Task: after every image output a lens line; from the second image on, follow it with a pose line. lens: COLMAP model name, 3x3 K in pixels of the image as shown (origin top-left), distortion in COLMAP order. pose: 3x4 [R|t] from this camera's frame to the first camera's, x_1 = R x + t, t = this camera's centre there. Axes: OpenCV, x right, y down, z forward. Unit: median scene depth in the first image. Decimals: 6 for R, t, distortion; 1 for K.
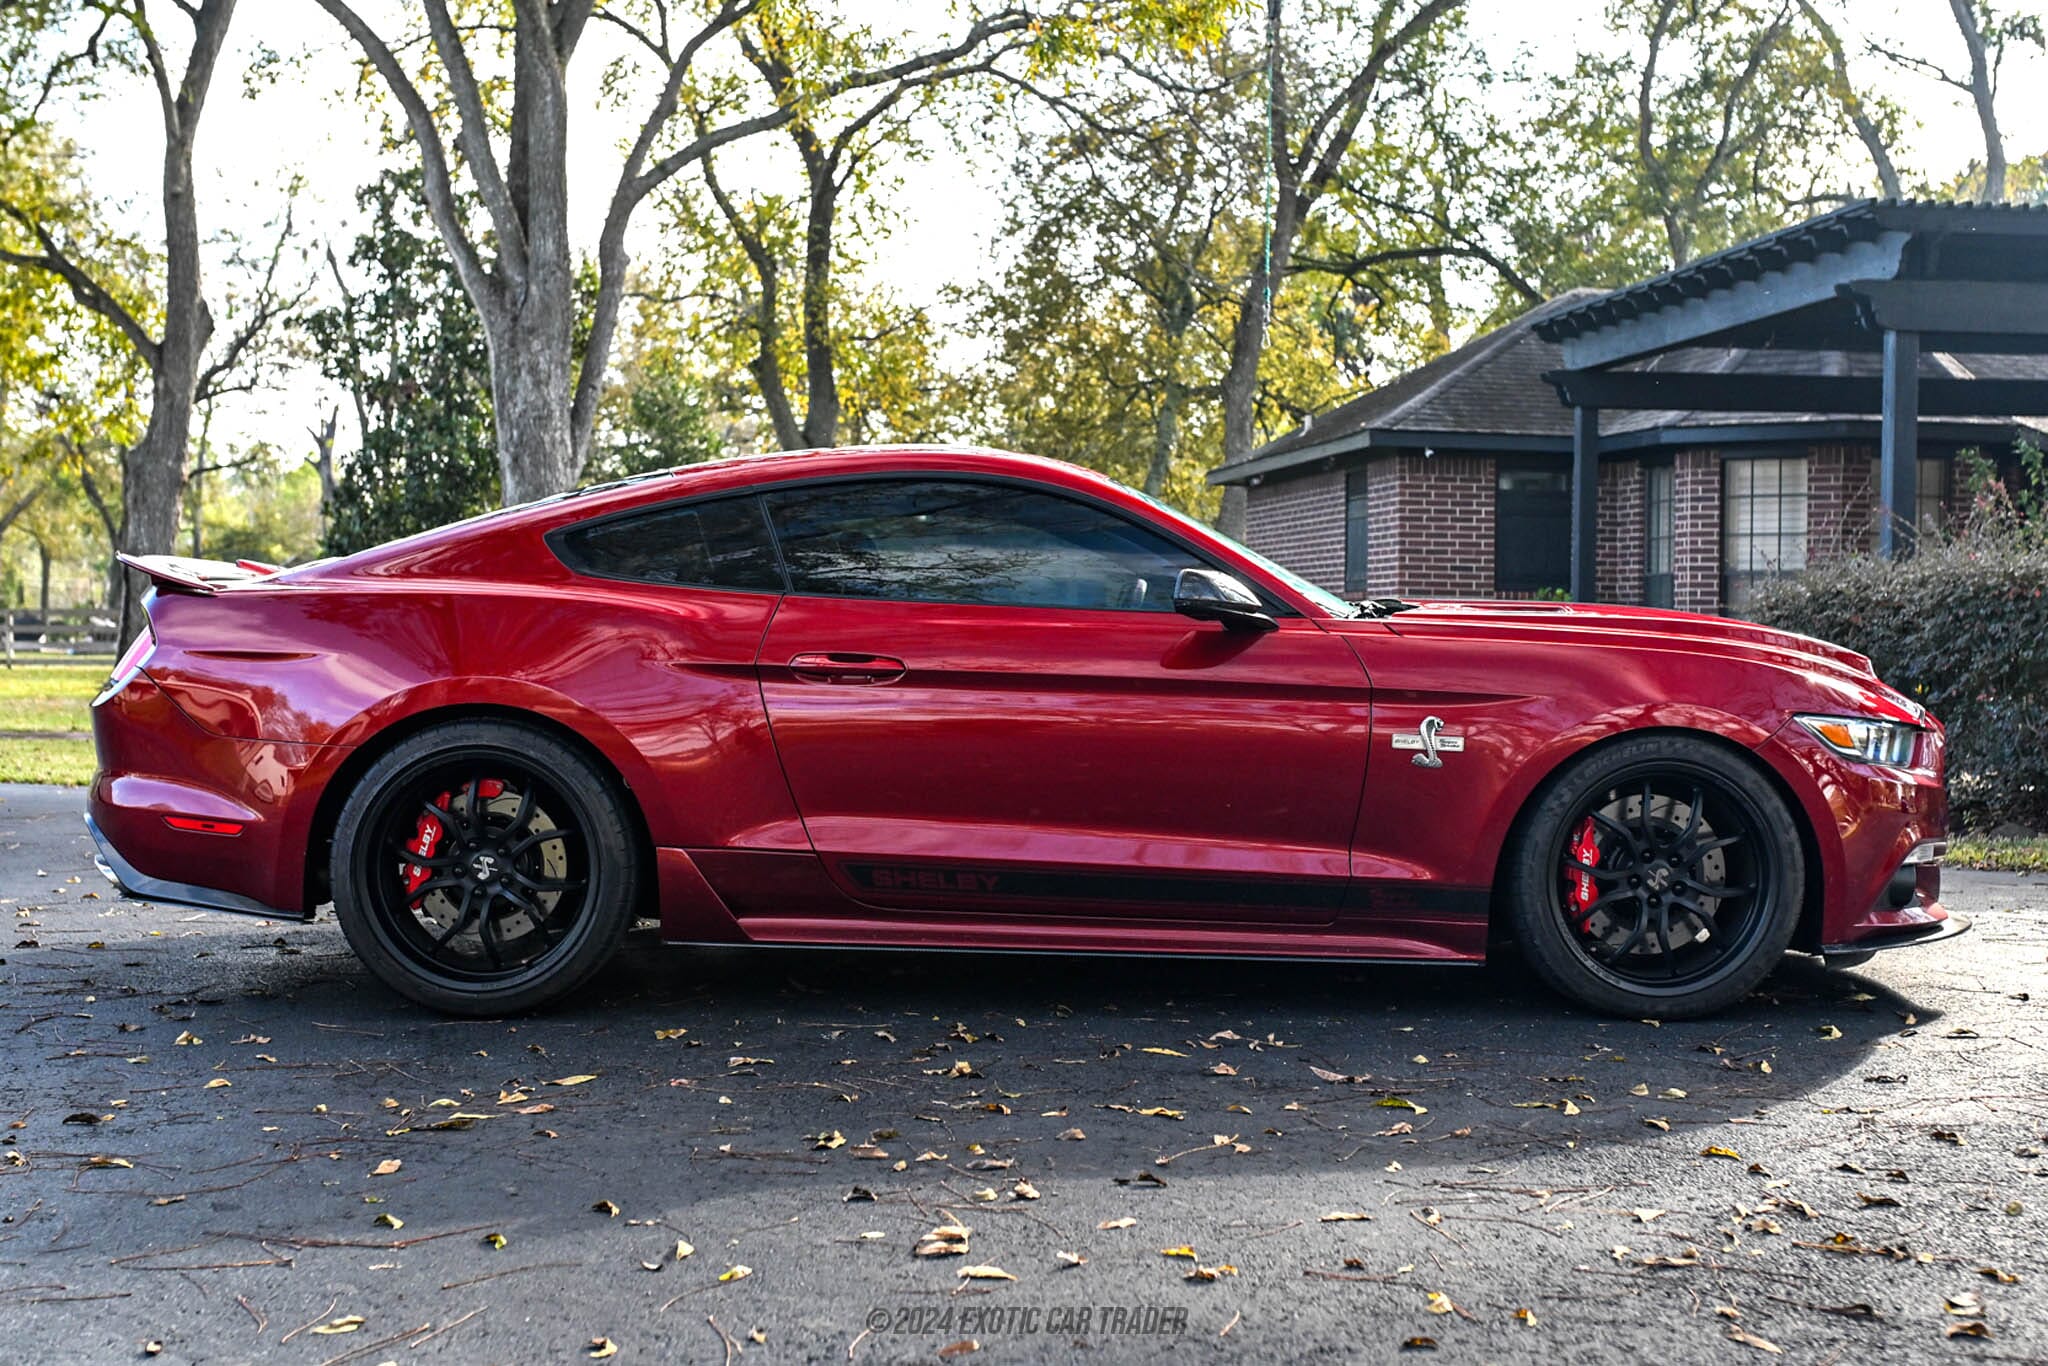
lens RADIAL K [[2498.0, 0, 1024.0], [0, 2498.0, 683.0], [0, 0, 1]] dist [-0.020866, 0.018007]
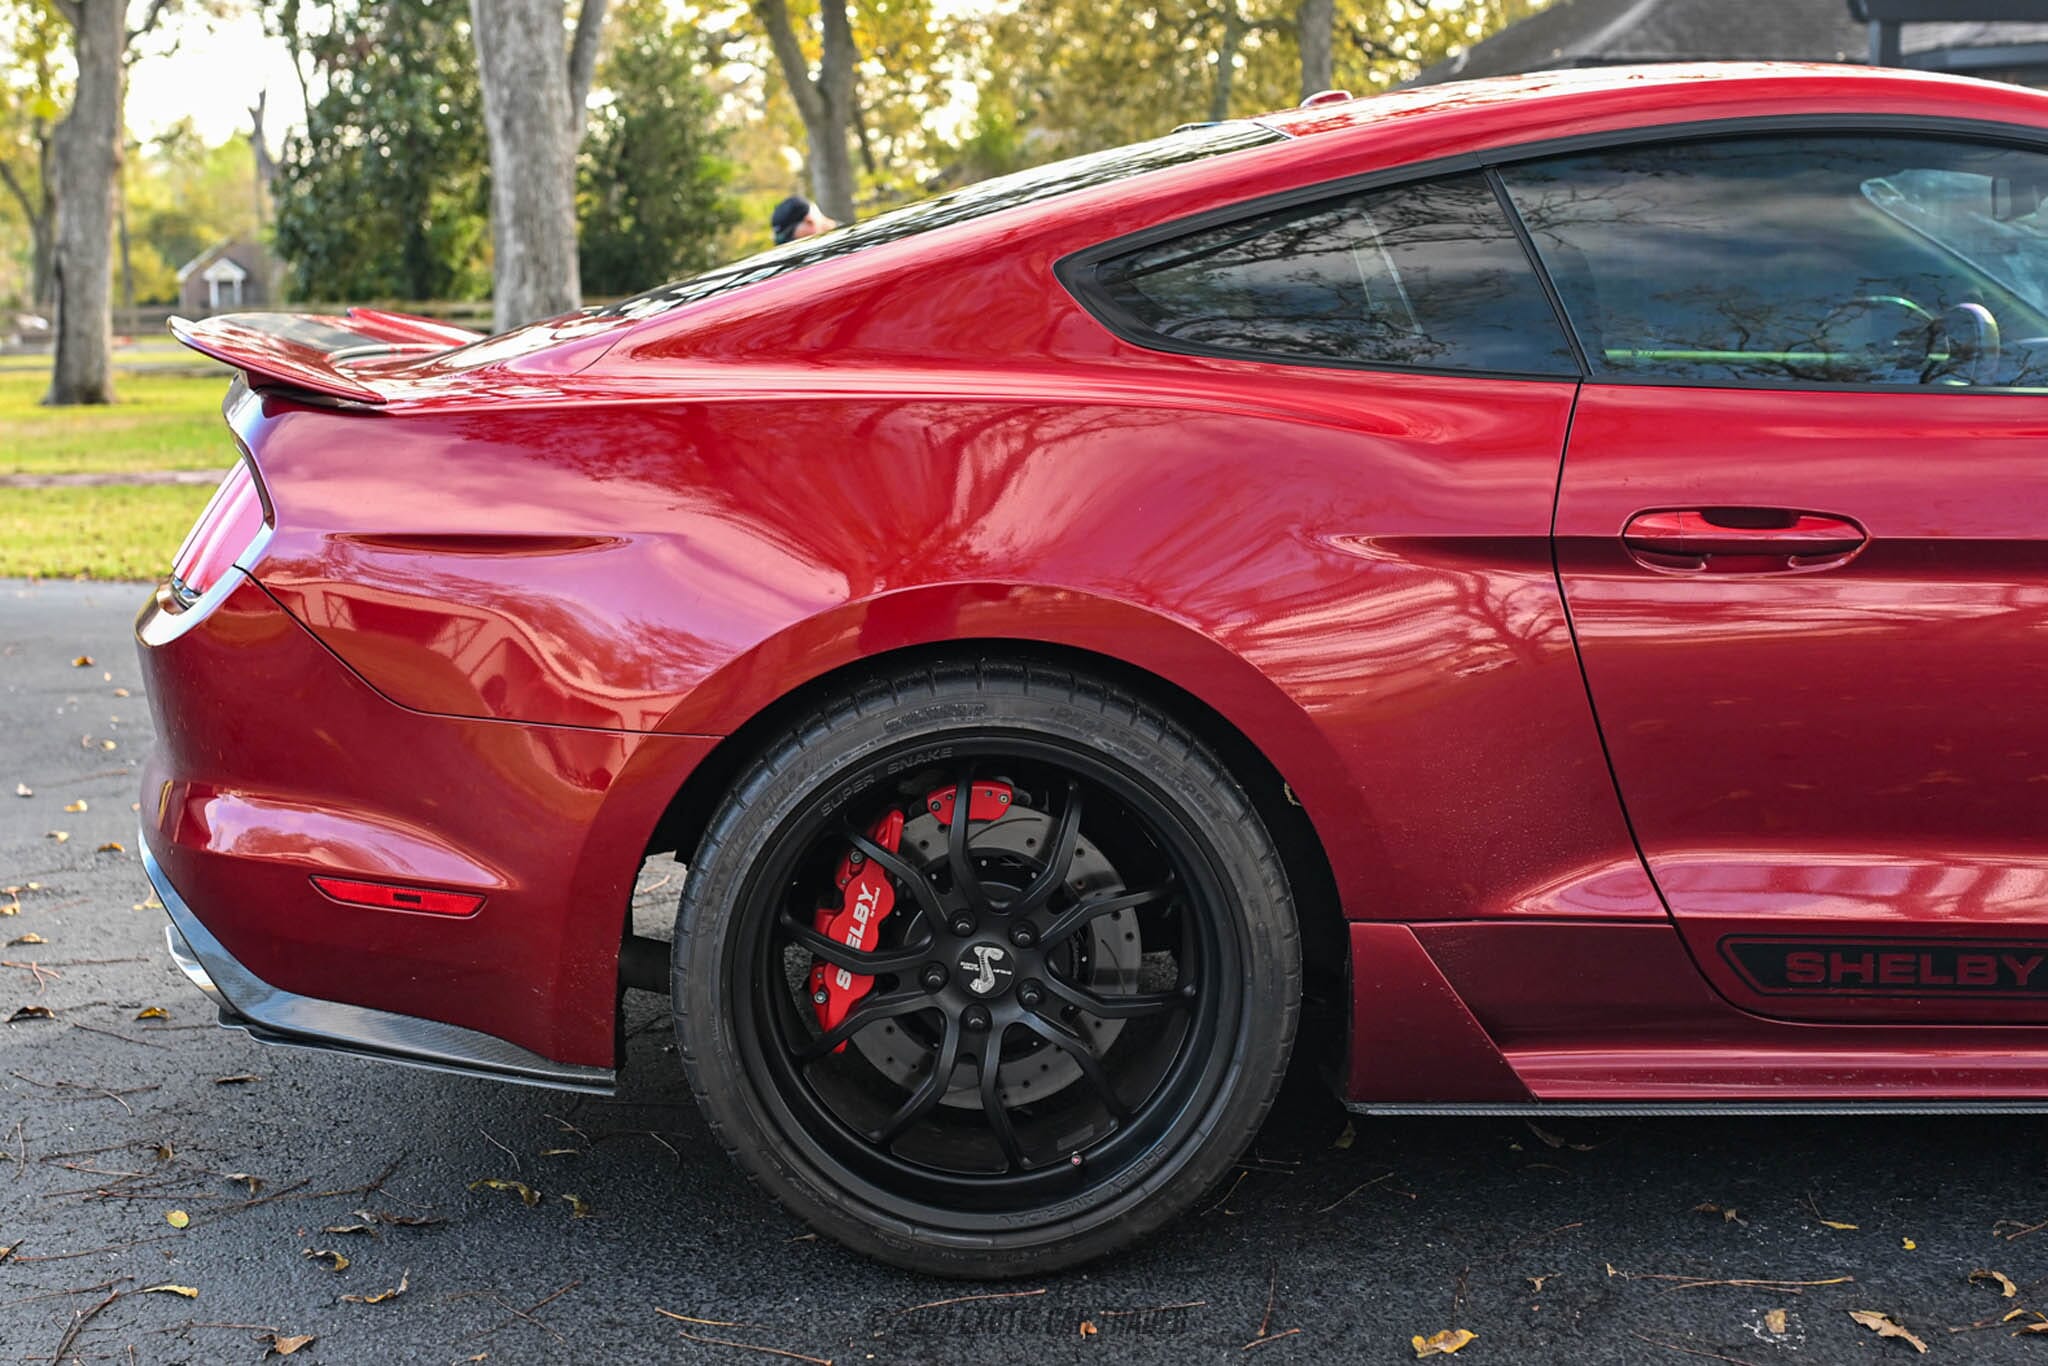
lens RADIAL K [[2693.0, 0, 1024.0], [0, 2693.0, 683.0], [0, 0, 1]] dist [-0.028207, -0.004420]
pose [[0.999672, -0.025197, -0.004680, -0.045137], [0.025577, 0.992418, 0.120220, -0.009565], [0.001615, -0.120301, 0.992736, 0.107838]]
